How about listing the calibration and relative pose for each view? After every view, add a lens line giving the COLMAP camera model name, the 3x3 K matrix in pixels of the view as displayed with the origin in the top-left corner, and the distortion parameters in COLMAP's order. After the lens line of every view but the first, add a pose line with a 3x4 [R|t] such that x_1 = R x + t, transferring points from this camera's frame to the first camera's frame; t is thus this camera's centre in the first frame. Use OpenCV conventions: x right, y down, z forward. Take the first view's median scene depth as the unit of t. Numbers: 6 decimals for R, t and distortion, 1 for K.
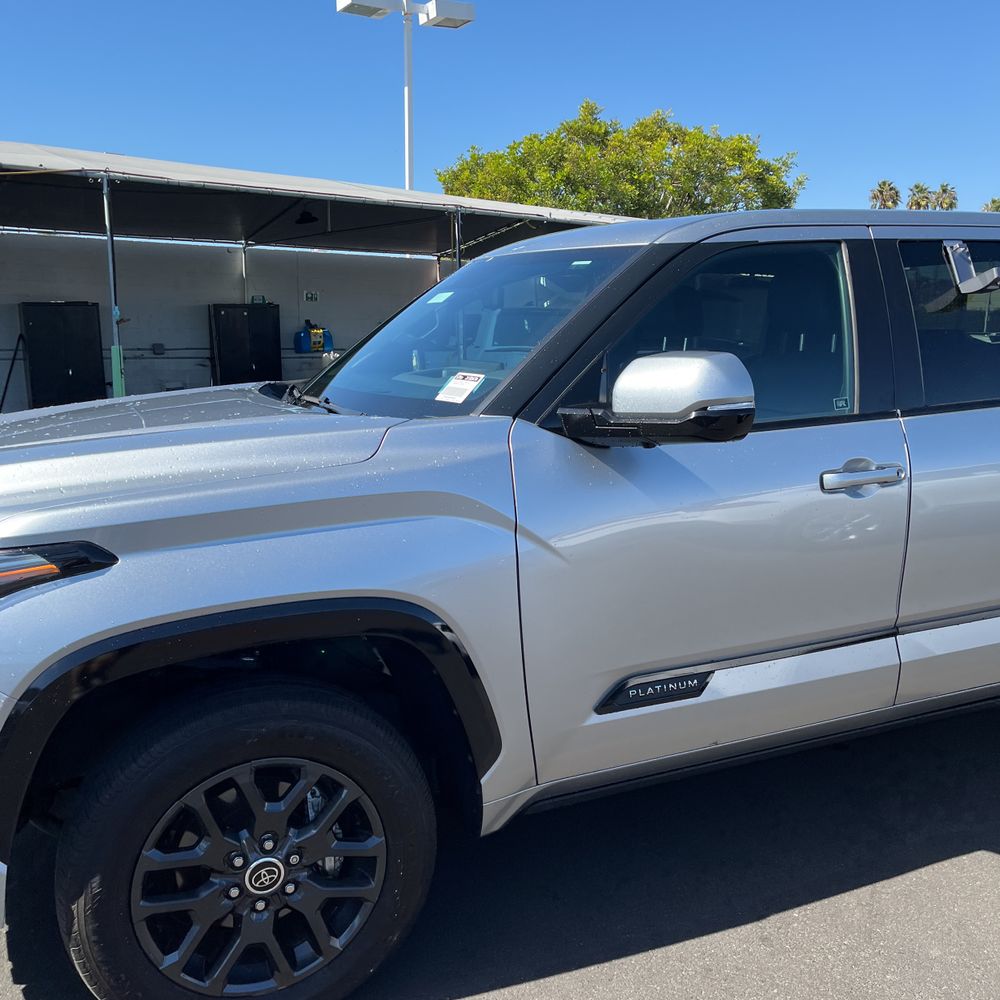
lens RADIAL K [[1010.4, 0, 507.3], [0, 1010.4, 509.5], [0, 0, 1]] dist [0.040026, 0.000000]
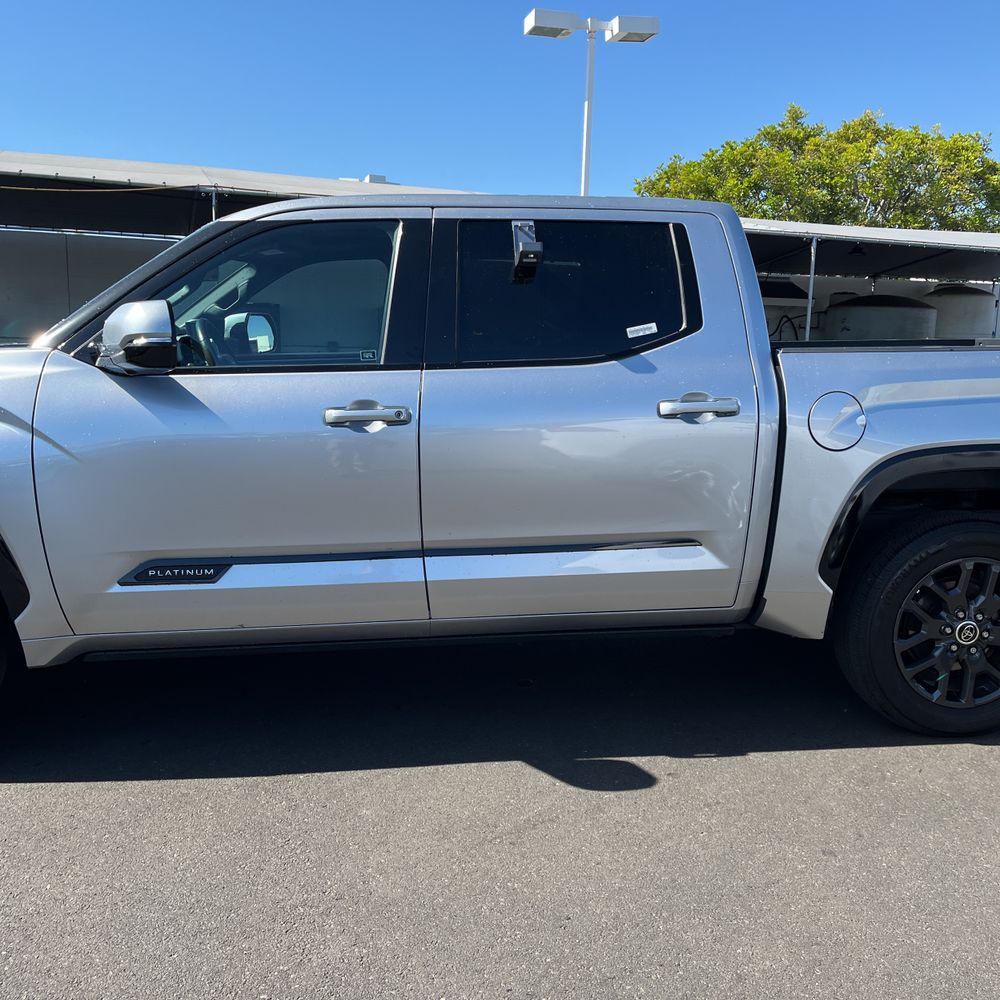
lens RADIAL K [[1010.4, 0, 498.0], [0, 1010.4, 504.5], [0, 0, 1]] dist [0.040026, 0.000000]
pose [[0.958231, 0.063942, -0.278756, 0.750710], [-0.068815, 0.997600, -0.007721, 0.064073], [0.277593, 0.026581, 0.960331, -0.088137]]
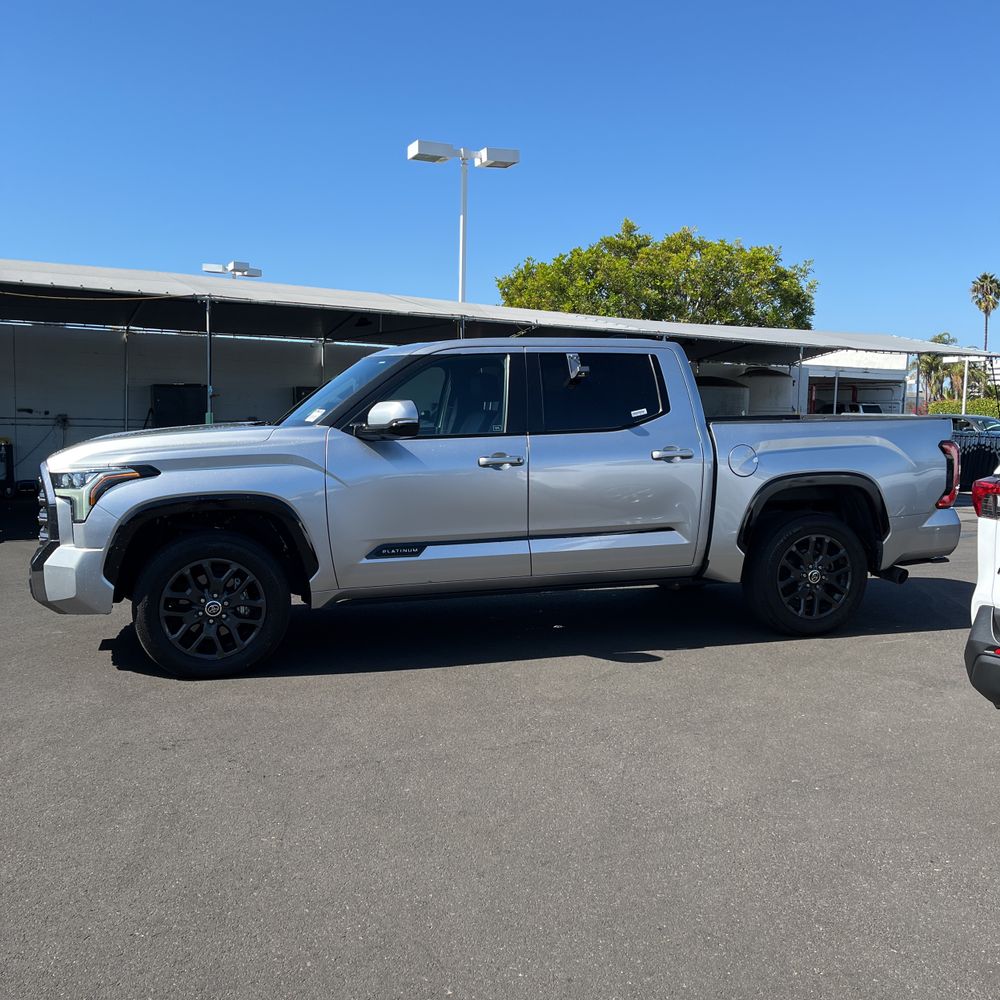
lens RADIAL K [[1010.4, 0, 494.5], [0, 1010.4, 491.6], [0, 0, 1]] dist [0.040026, 0.000000]
pose [[0.992760, 0.020391, -0.118371, 0.531486], [-0.032255, 0.994545, -0.099195, 0.222990], [0.115703, 0.102295, 0.988002, -1.010368]]
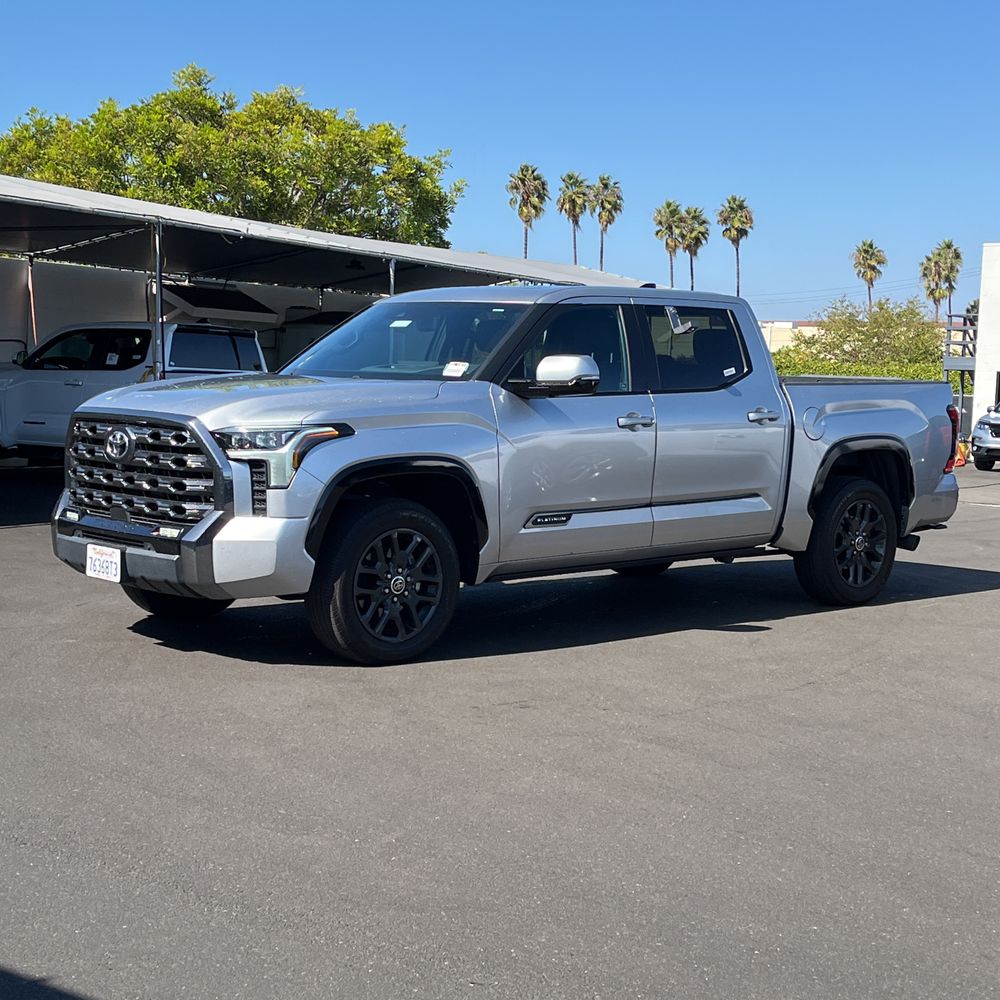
lens RADIAL K [[1706.9, 0, 505.3], [0, 1706.9, 509.0], [0, 0, 1]] dist [0.048097, 0.000000]
pose [[0.942765, 0.005011, 0.333420, -0.919943], [0.026776, 0.995521, -0.090672, 0.397005], [-0.332380, 0.094410, 0.938408, -1.868607]]
